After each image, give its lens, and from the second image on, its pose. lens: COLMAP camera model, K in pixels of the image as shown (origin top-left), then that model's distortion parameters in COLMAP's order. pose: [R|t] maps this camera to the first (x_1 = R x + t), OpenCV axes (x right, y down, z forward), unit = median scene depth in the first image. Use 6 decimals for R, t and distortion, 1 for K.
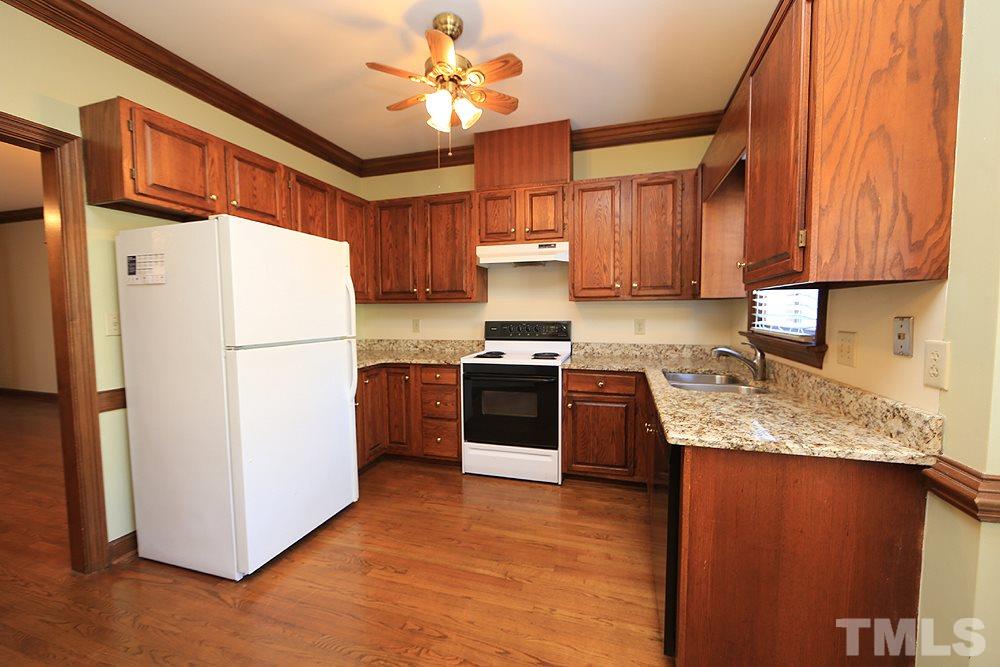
lens RADIAL K [[394.7, 0, 500.0], [0, 394.7, 333.5], [0, 0, 1]] dist [-0.011088, 0.000647]
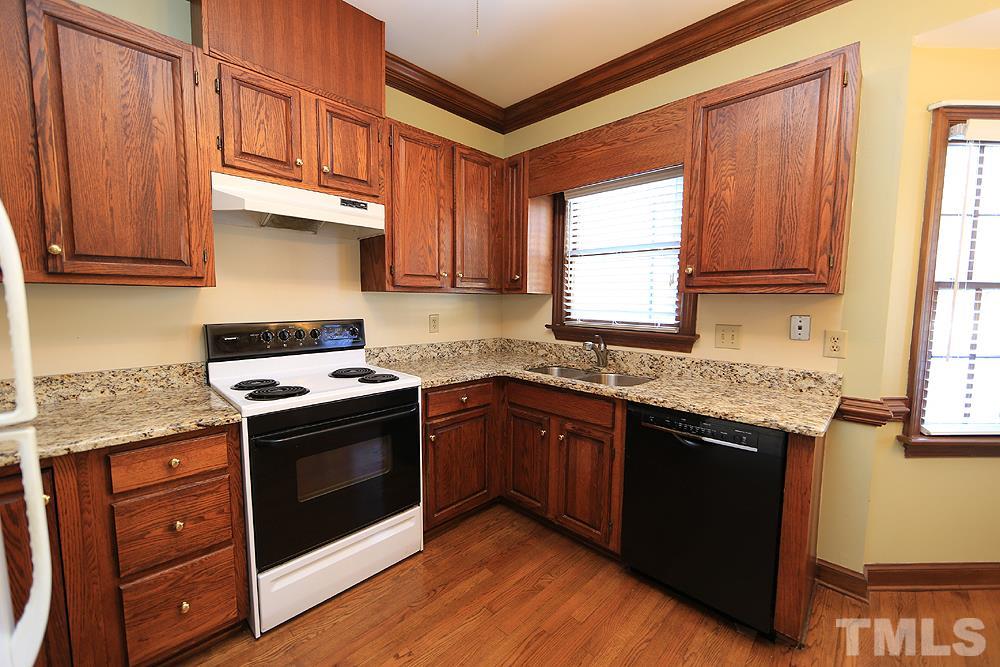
lens RADIAL K [[394.7, 0, 500.0], [0, 394.7, 333.5], [0, 0, 1]] dist [-0.011088, 0.000647]
pose [[0.462917, -0.065458, 0.883981, -0.362120], [0.037775, 0.997820, 0.054106, -0.038840], [-0.885596, 0.008346, 0.464381, 0.508978]]
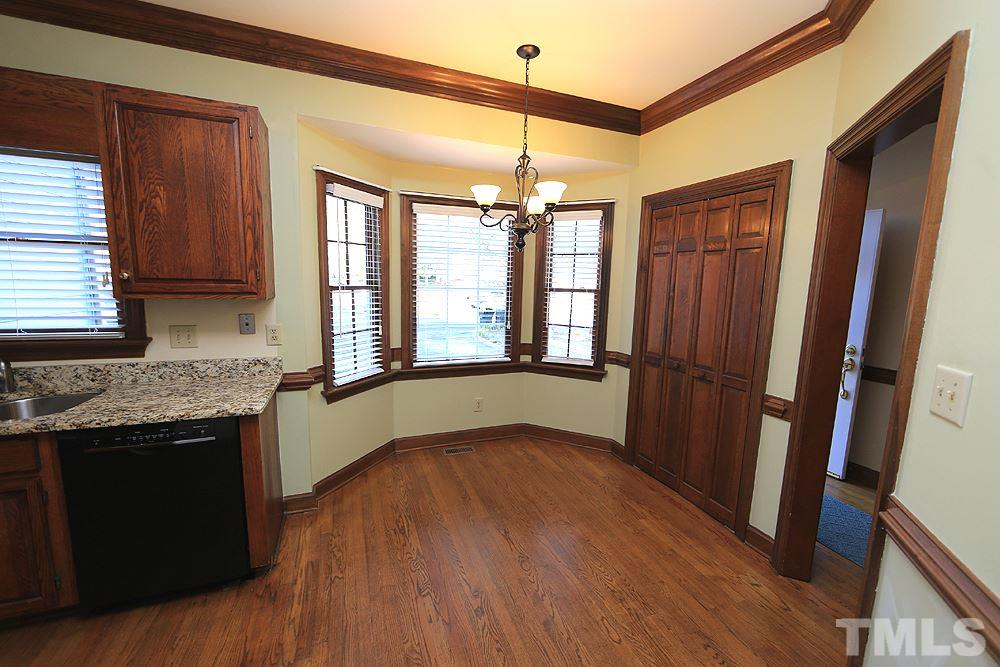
lens RADIAL K [[394.7, 0, 500.0], [0, 394.7, 333.5], [0, 0, 1]] dist [-0.011088, 0.000647]
pose [[-0.622860, -0.117549, 0.773452, -0.477506], [0.021221, 0.985745, 0.166902, -0.092913], [-0.782046, 0.120370, -0.611487, 0.461280]]
